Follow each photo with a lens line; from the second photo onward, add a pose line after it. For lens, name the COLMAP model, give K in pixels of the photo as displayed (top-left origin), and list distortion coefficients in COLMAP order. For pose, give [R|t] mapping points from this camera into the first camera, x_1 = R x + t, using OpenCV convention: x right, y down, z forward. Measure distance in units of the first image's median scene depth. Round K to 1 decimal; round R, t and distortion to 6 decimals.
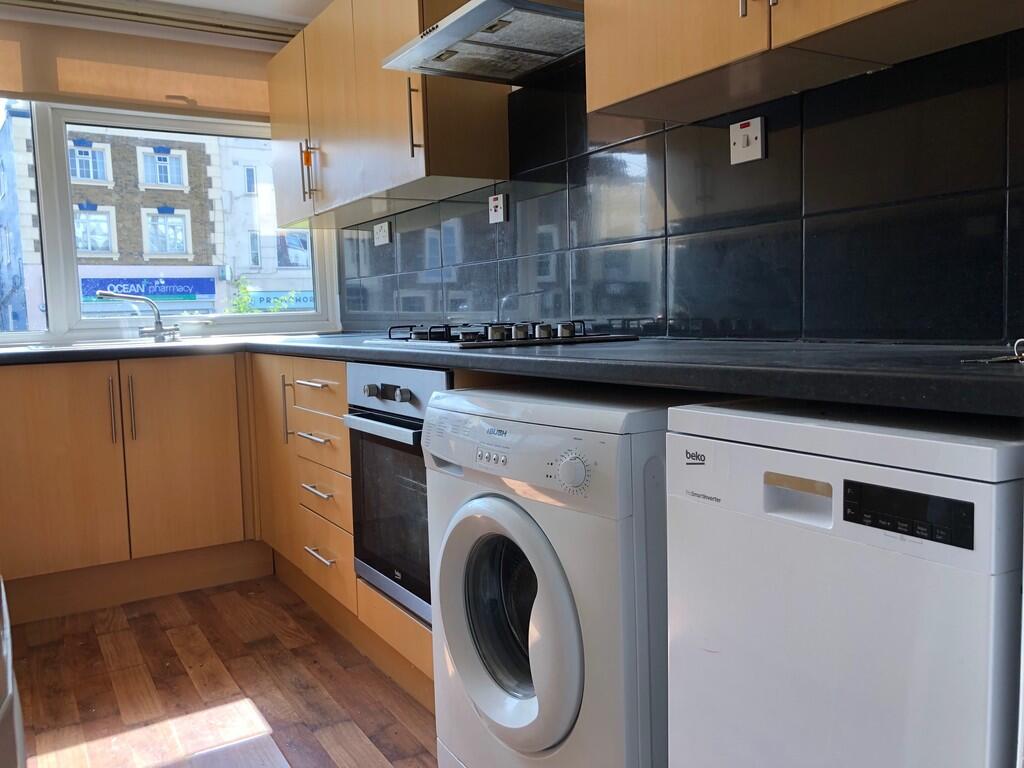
lens RADIAL K [[837.4, 0, 502.5], [0, 837.4, 381.4], [0, 0, 1]] dist [0.014411, -0.005478]
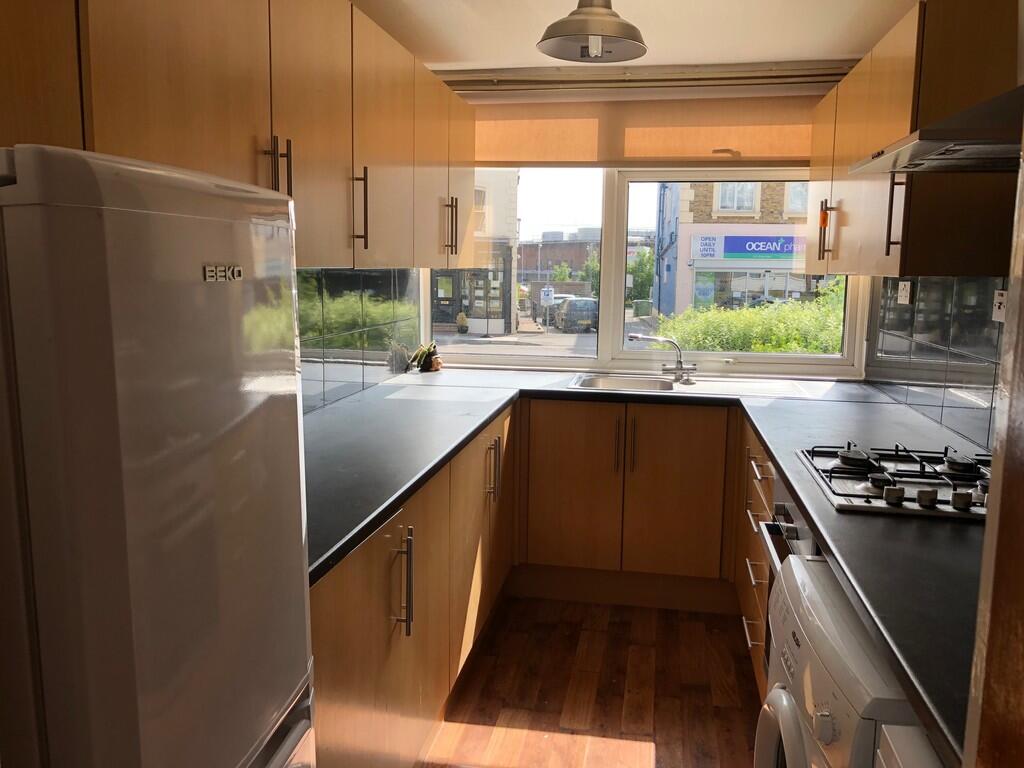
lens RADIAL K [[837.4, 0, 502.6], [0, 837.4, 384.6], [0, 0, 1]] dist [0.014411, -0.005478]
pose [[0.743232, 0.132297, -0.655822, 0.175652], [-0.088237, 0.991074, 0.099928, -0.155356], [0.663189, -0.016402, 0.748272, 0.017977]]
